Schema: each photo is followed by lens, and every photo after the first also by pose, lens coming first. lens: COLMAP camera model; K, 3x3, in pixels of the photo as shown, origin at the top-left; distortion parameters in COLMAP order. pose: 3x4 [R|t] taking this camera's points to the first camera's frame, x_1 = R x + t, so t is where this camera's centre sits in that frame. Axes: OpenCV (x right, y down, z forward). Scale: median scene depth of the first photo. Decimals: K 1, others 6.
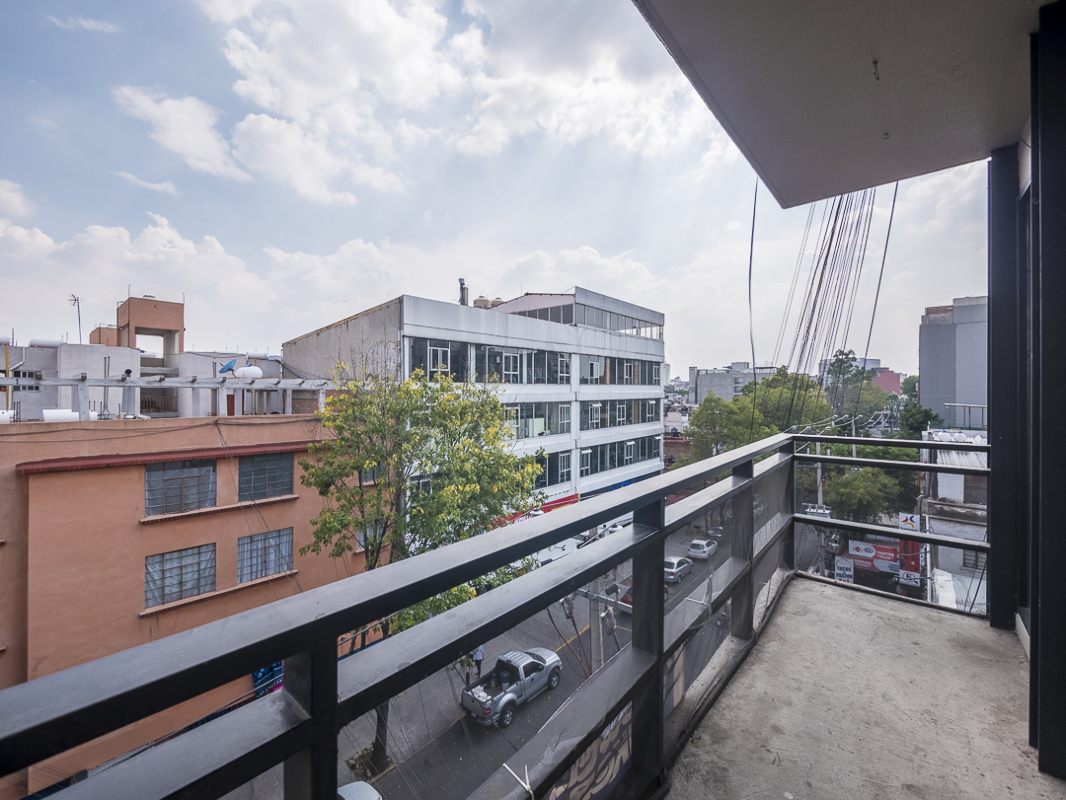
lens RADIAL K [[440.0, 0, 539.3], [0, 440.0, 394.9], [0, 0, 1]] dist [-0.001284, -0.000064]
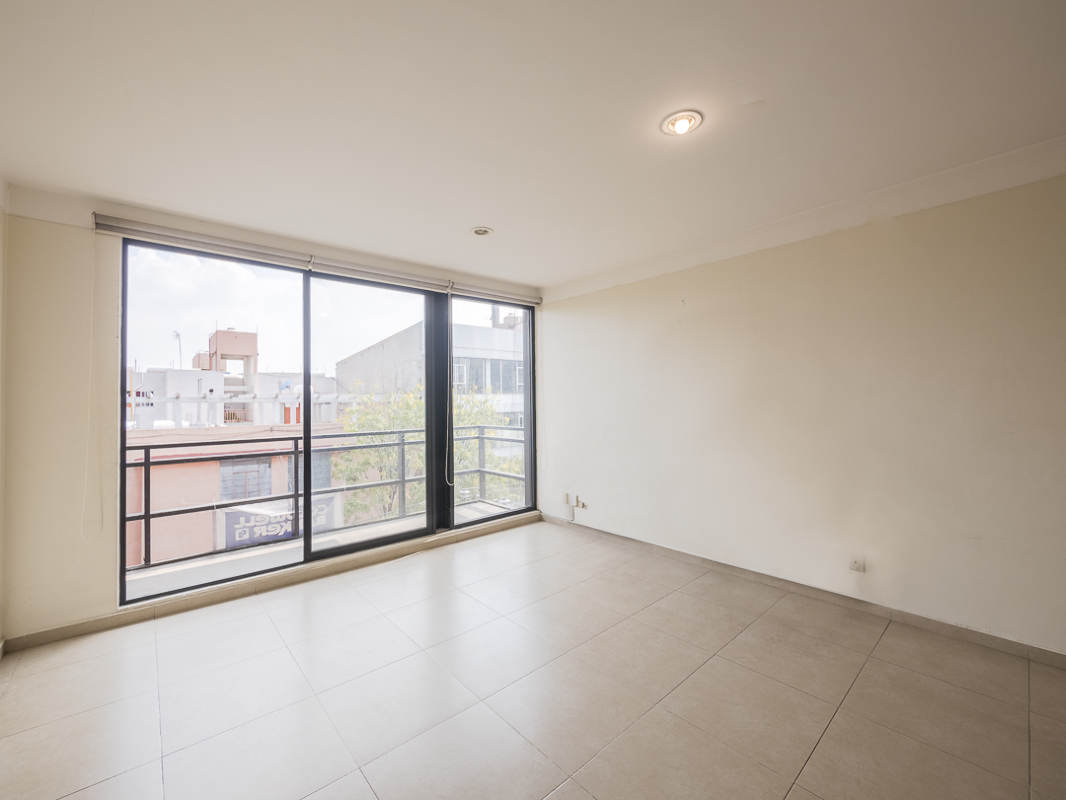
lens RADIAL K [[440.6, 0, 533.0], [0, 440.6, 400.0], [0, 0, 1]] dist [-0.001376, -0.000150]
pose [[0.989108, -0.015034, -0.146419, 0.177178], [0.013562, 0.999847, -0.011046, 0.001292], [0.146562, 0.008940, 0.989161, -0.132730]]
